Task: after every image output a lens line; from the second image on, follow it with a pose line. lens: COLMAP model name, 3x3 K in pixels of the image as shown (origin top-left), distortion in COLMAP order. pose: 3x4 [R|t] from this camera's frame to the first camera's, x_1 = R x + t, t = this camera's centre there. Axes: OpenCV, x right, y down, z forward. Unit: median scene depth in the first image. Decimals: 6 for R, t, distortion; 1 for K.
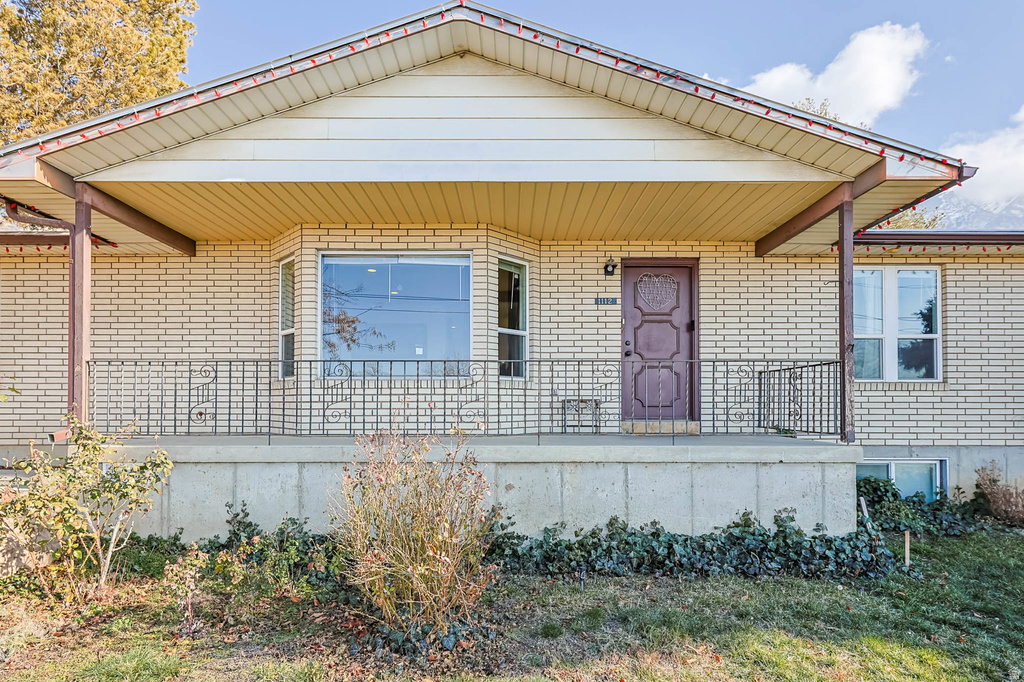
lens RADIAL K [[534.6, 0, 510.7], [0, 534.6, 398.6], [0, 0, 1]] dist [0.001470, 0.000011]
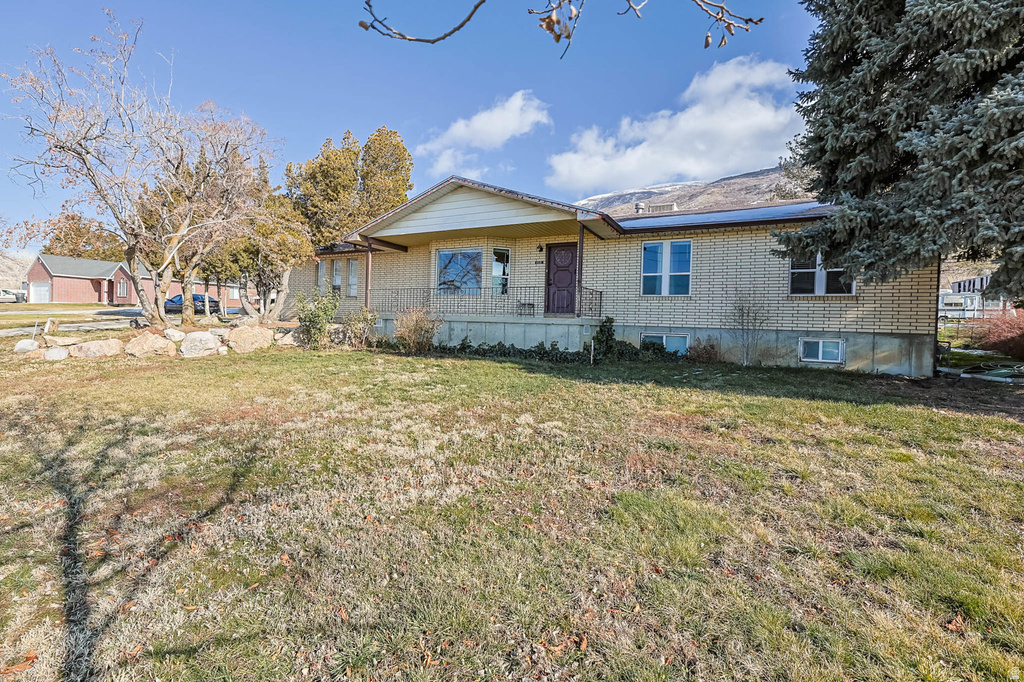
lens RADIAL K [[426.1, 0, 510.9], [0, 426.1, 315.3], [0, 0, 1]] dist [-0.000096, -0.000353]
pose [[0.886270, 0.018146, -0.462814, 0.974003], [-0.024716, 0.999661, -0.008135, 0.073014], [0.462510, 0.018649, 0.886418, -0.756192]]
